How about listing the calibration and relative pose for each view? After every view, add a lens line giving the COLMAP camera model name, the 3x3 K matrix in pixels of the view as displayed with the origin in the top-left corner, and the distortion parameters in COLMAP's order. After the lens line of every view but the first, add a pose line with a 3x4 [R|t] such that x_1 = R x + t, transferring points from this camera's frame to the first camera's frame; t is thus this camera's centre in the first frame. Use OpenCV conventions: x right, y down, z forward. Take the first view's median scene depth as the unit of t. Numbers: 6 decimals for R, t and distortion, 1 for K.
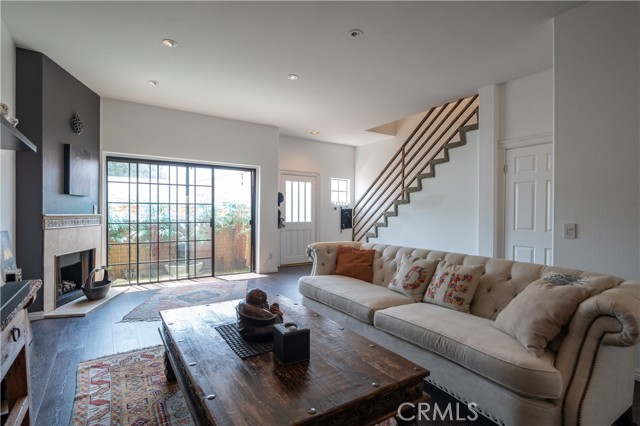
lens RADIAL K [[330.7, 0, 319.9], [0, 330.7, 214.9], [0, 0, 1]] dist [0.006384, 0.001080]
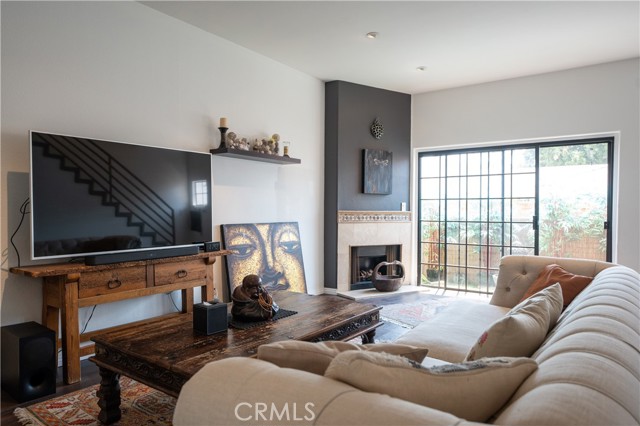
lens RADIAL K [[442.2, 0, 318.3], [0, 442.2, 211.9], [0, 0, 1]] dist [0.009039, 0.001784]
pose [[0.322085, -0.000815, -0.946711, 0.505041], [-0.008650, 0.999955, -0.003804, 0.007265], [0.946671, 0.009414, 0.322063, 0.290371]]
